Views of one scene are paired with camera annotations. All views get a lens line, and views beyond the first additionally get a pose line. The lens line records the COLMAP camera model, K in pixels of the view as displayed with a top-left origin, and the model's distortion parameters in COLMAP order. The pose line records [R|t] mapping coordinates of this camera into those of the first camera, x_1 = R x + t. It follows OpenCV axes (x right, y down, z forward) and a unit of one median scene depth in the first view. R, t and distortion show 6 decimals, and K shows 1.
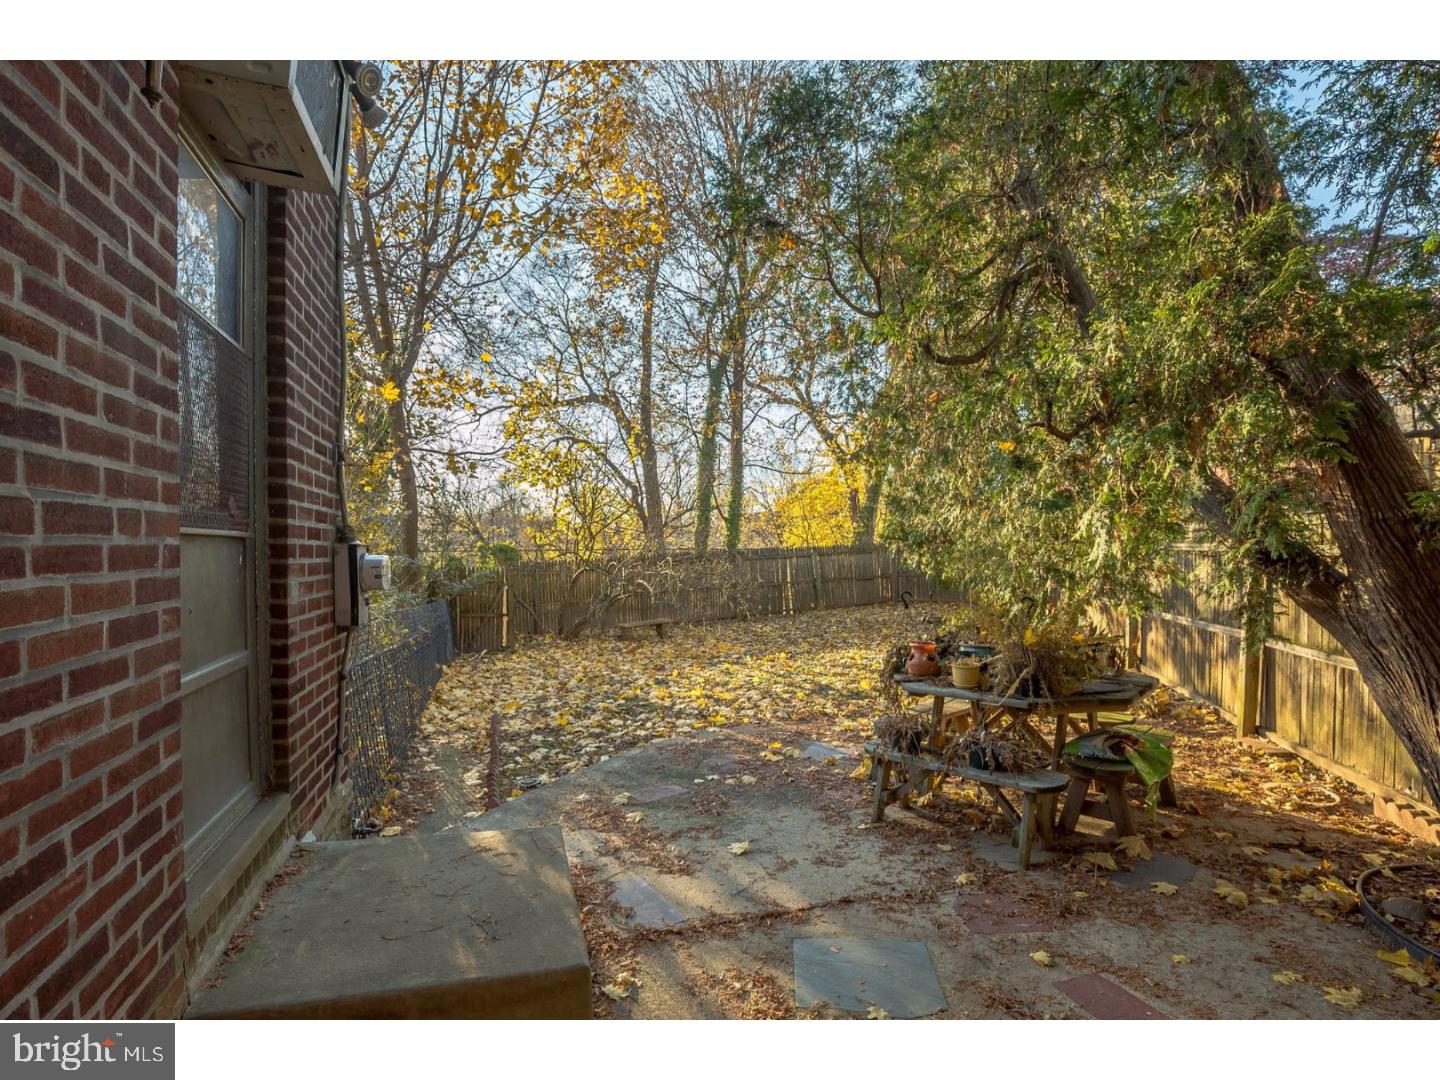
lens RADIAL K [[690.9, 0, 719.8], [0, 690.9, 545.7], [0, 0, 1]] dist [-0.002614, -0.000302]
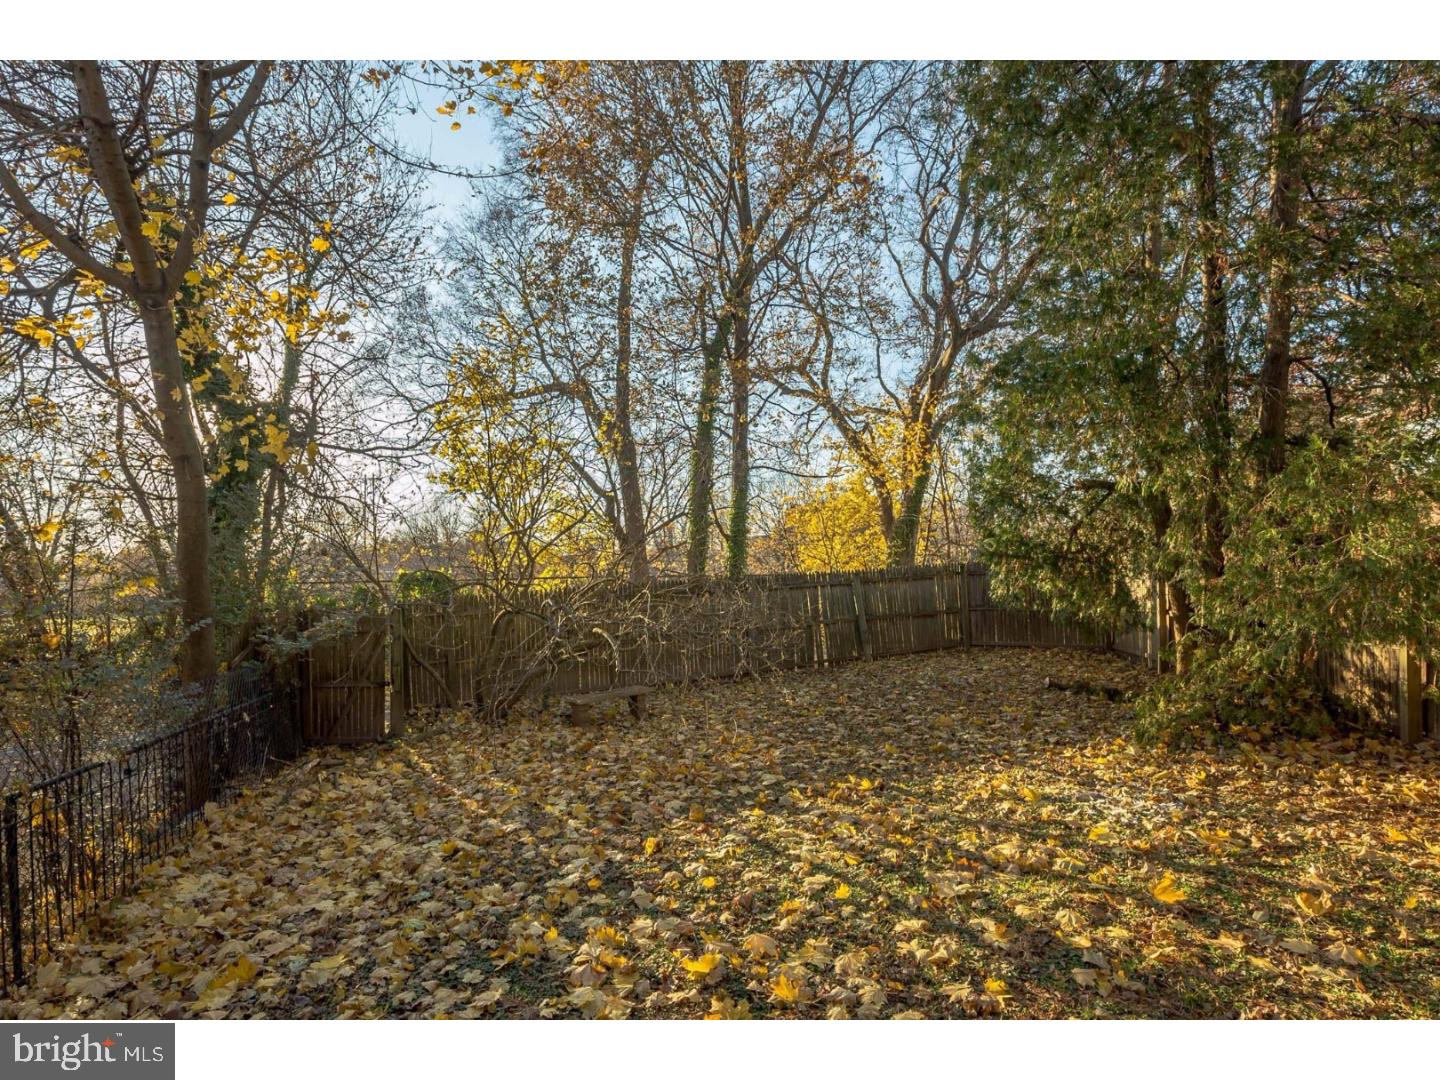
lens RADIAL K [[690.9, 0, 721.3], [0, 690.9, 541.4], [0, 0, 1]] dist [-0.002614, -0.000302]
pose [[0.999812, -0.007567, 0.017846, -0.011158], [0.008341, 0.999010, -0.043697, 0.000486], [-0.017498, 0.043837, 0.998885, 0.226821]]
